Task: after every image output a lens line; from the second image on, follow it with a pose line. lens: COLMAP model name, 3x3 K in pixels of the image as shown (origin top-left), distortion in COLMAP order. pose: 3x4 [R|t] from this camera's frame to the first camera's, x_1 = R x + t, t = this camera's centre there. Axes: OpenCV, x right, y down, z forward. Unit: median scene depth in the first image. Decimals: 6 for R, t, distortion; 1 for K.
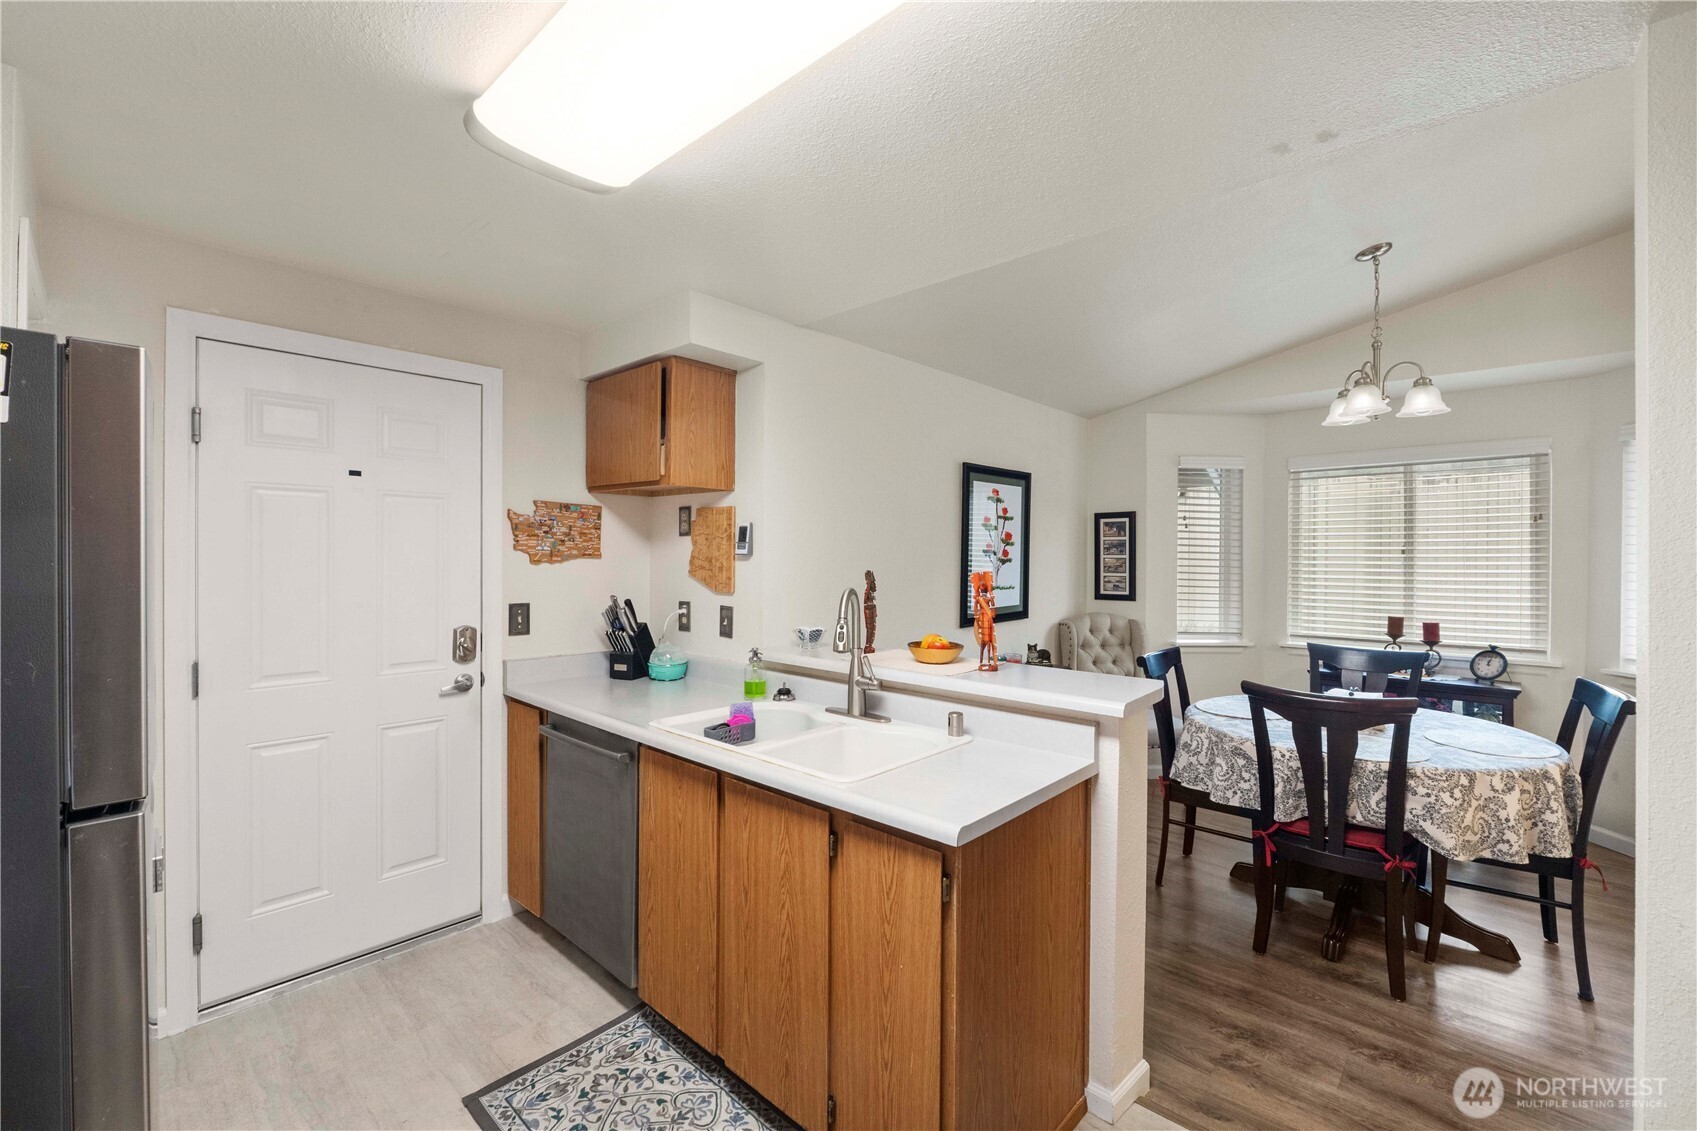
lens RADIAL K [[720.5, 0, 844.3], [0, 720.5, 559.0], [0, 0, 1]] dist [-0.008958, -0.000590]
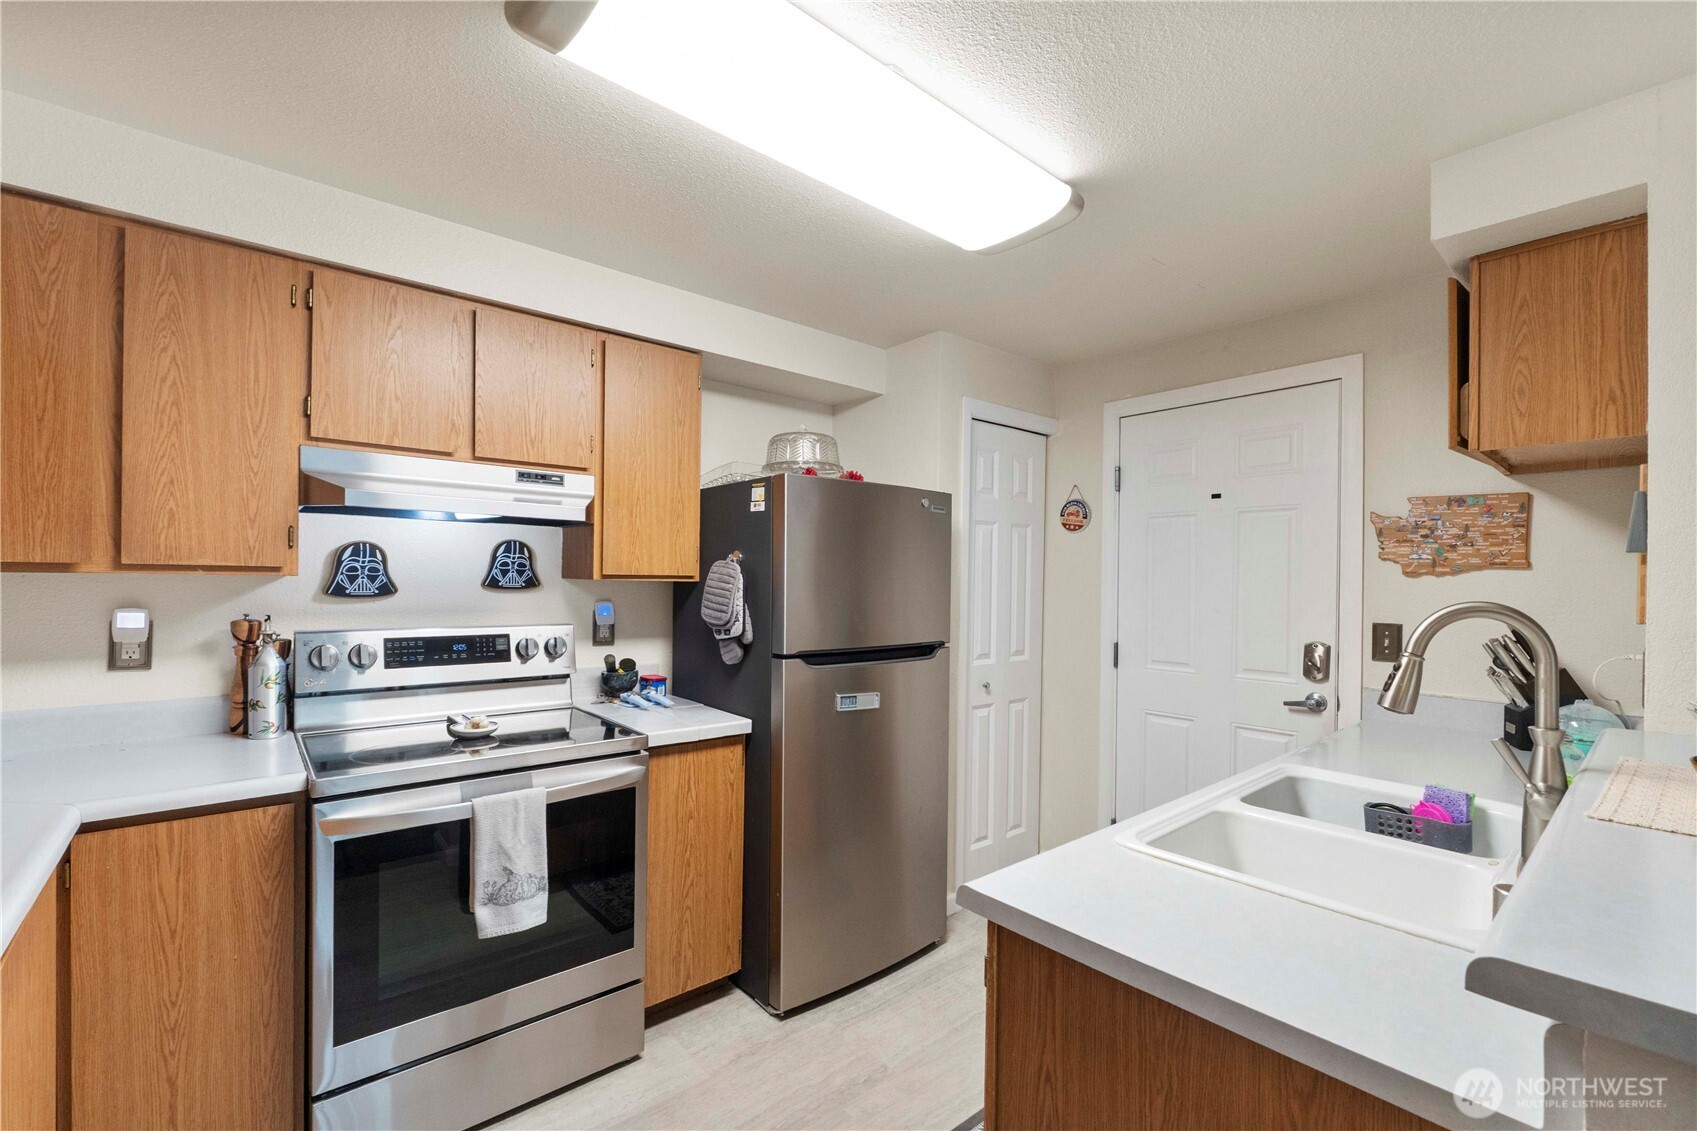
lens RADIAL K [[720.5, 0, 843.3], [0, 720.5, 589.8], [0, 0, 1]] dist [-0.008958, -0.000590]
pose [[-0.121275, 0.001306, -0.992618, 0.597479], [-0.021551, 0.999760, 0.003948, 0.043466], [0.992385, 0.021870, -0.121217, 0.621163]]
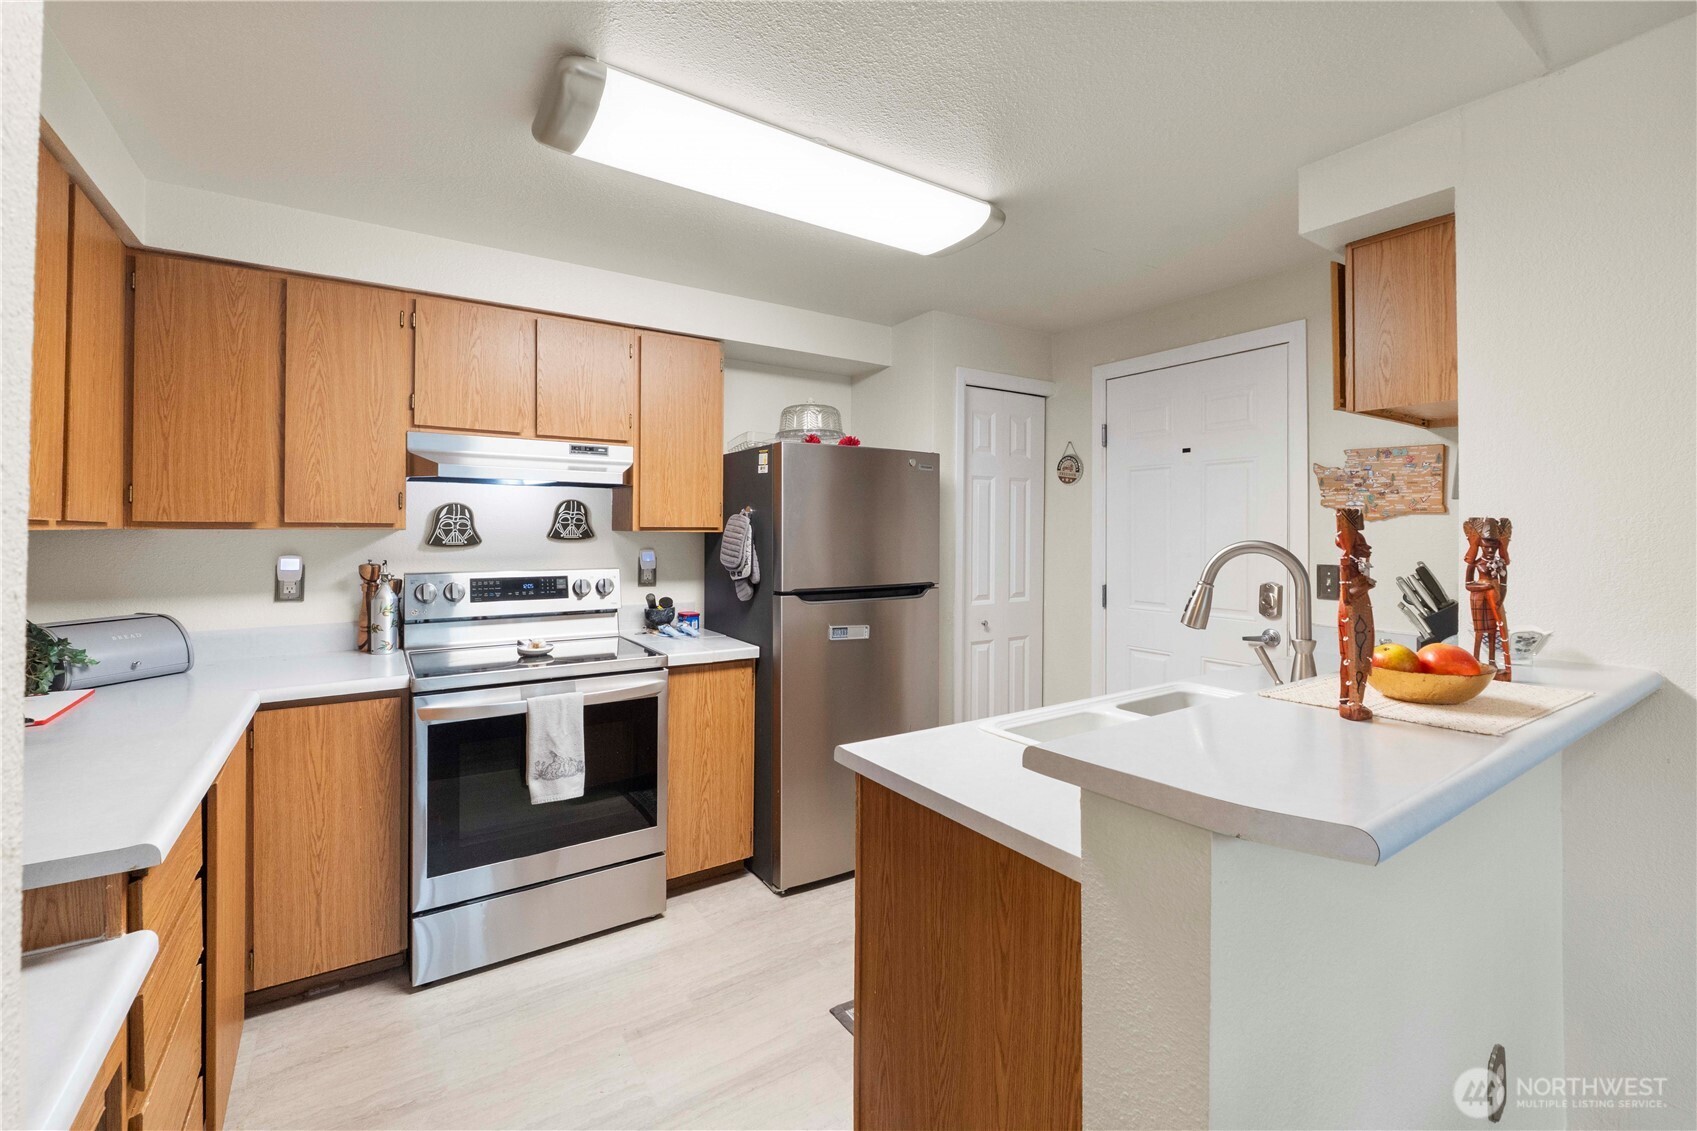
lens RADIAL K [[720.5, 0, 852.7], [0, 720.5, 535.1], [0, 0, 1]] dist [-0.008958, -0.000590]
pose [[-0.230419, -0.006383, -0.973071, 0.763619], [-0.013535, 0.999903, -0.003354, 0.046358], [0.972997, 0.012397, -0.230483, 0.815045]]
